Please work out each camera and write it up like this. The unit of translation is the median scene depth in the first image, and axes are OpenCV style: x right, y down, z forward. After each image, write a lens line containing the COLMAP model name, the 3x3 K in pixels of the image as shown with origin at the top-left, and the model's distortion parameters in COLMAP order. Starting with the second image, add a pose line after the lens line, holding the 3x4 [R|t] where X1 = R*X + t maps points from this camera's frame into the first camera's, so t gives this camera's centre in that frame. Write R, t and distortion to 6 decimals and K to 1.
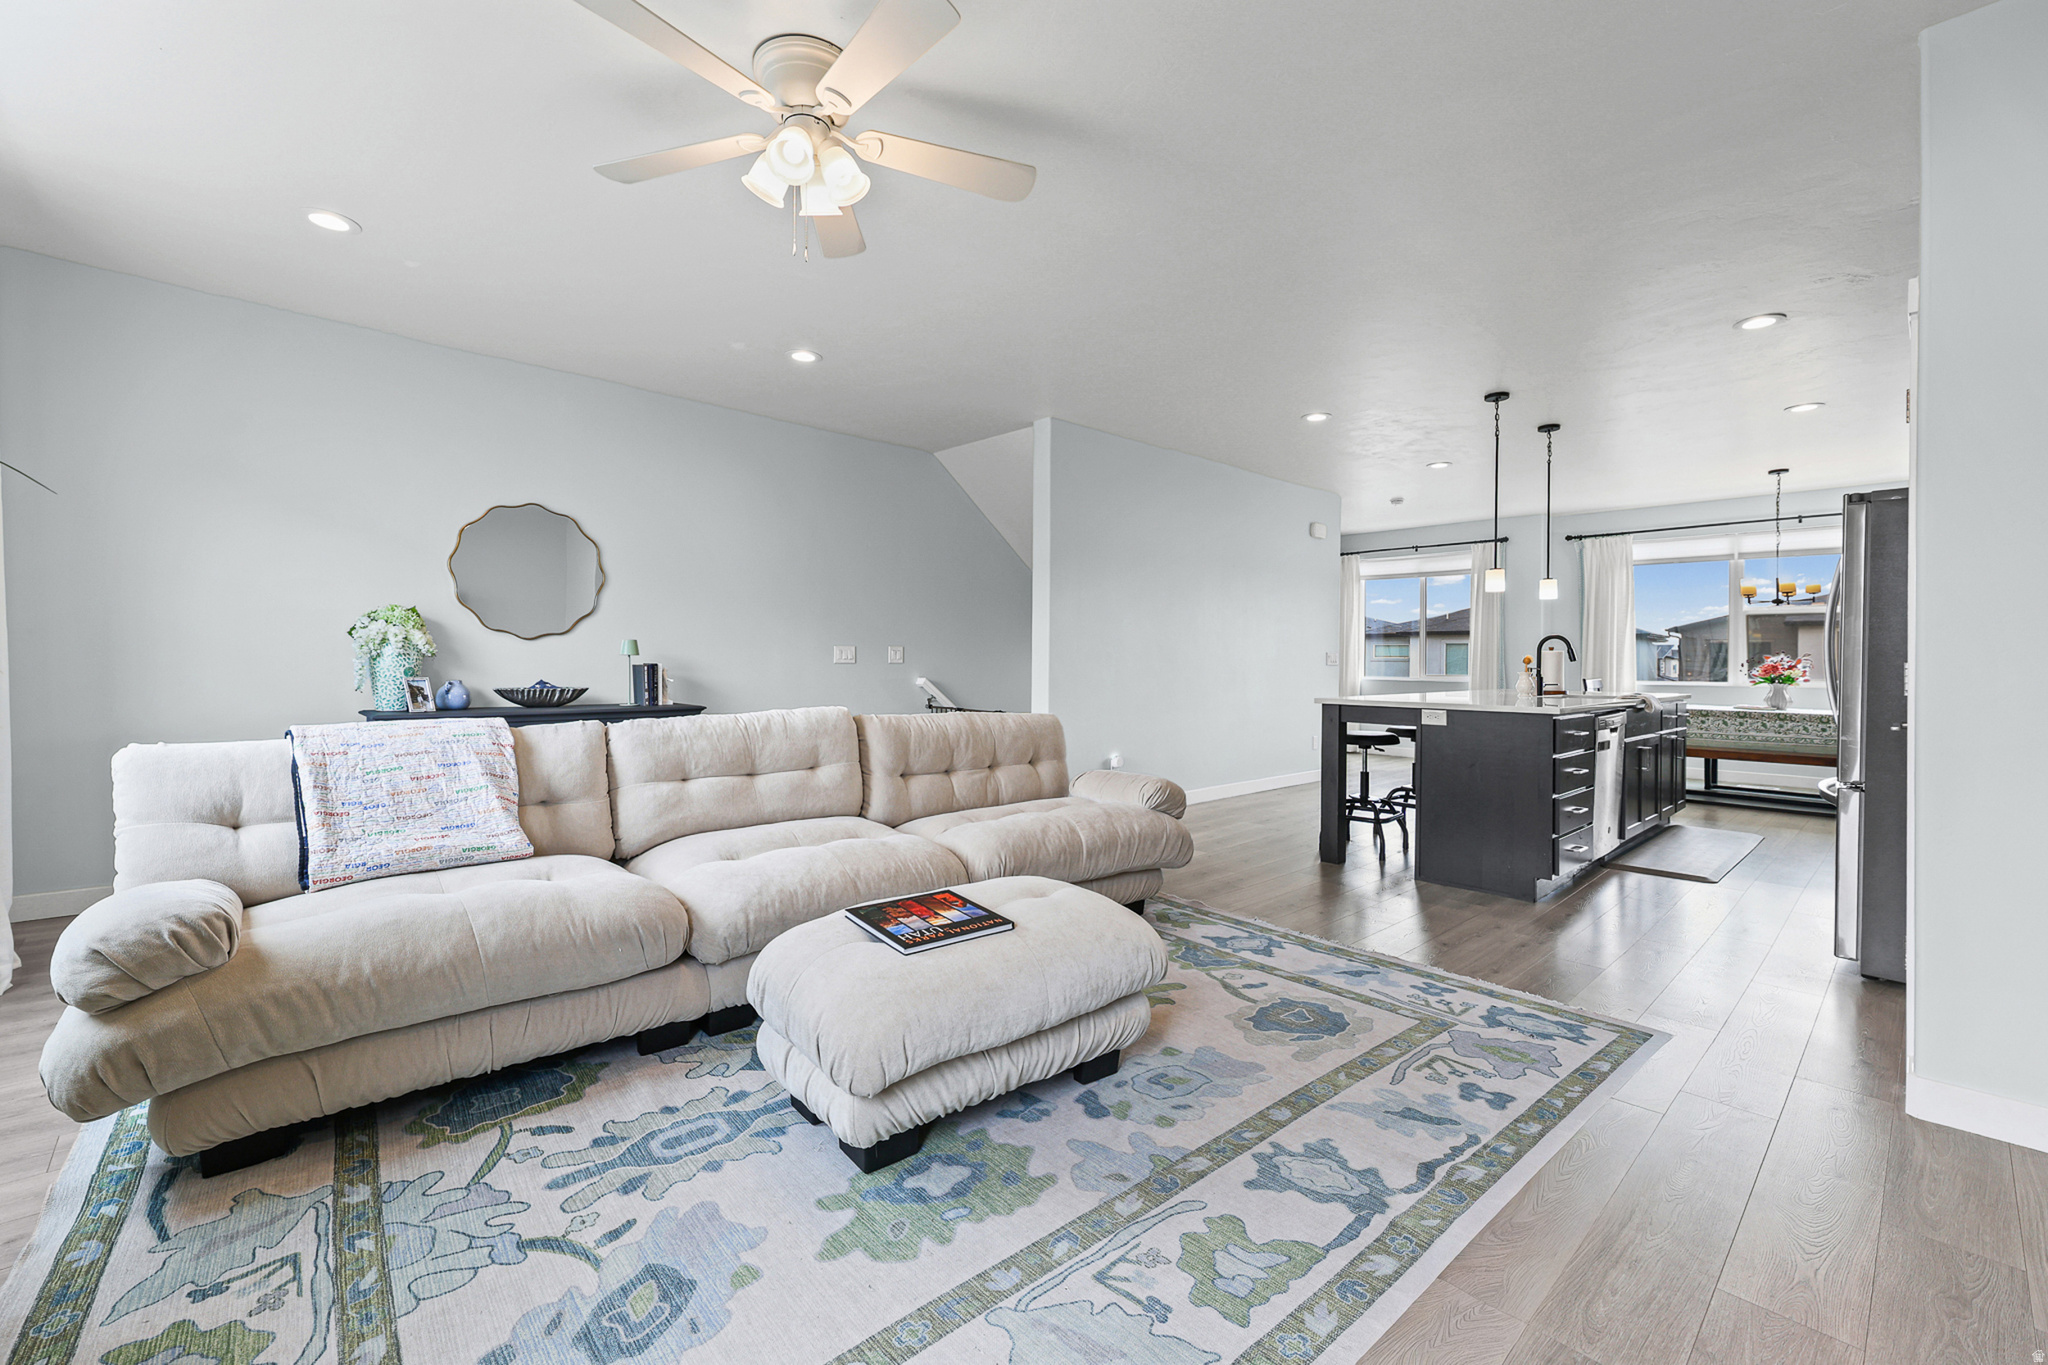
lens RADIAL K [[866.8, 0, 992.3], [0, 866.8, 679.9], [0, 0, 1]] dist [0.000281, 0.000363]
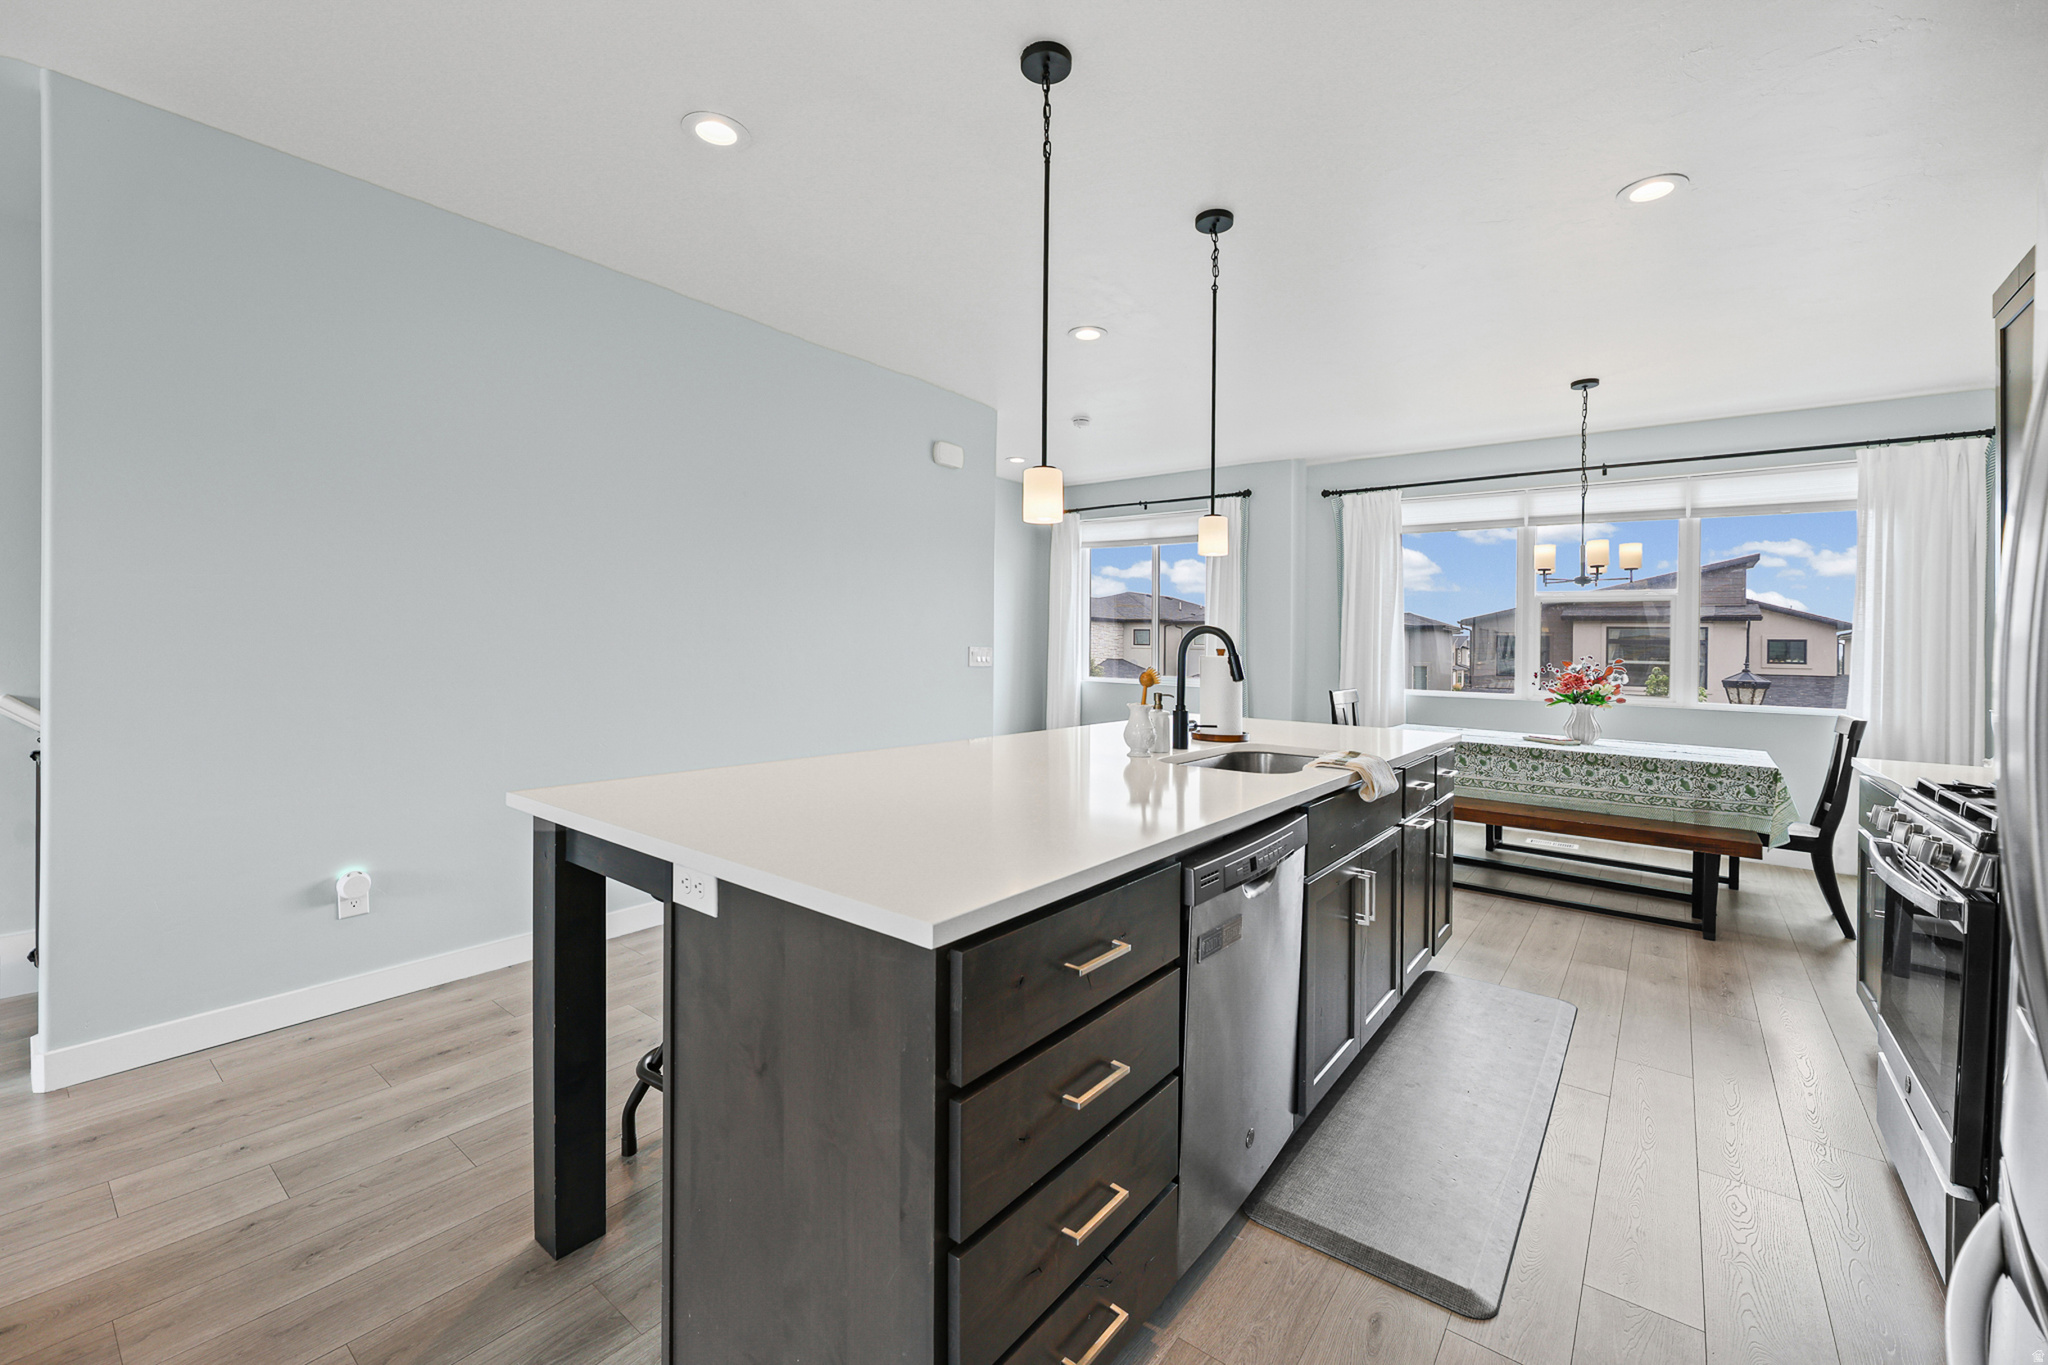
lens RADIAL K [[857.4, 0, 1022.0], [0, 857.4, 657.2], [0, 0, 1]] dist [-0.001585, -0.000162]
pose [[0.983112, 0.009022, 0.182782, 0.458408], [-0.007936, 0.999946, -0.006669, -0.029905], [-0.182833, 0.005106, 0.983131, 0.546232]]
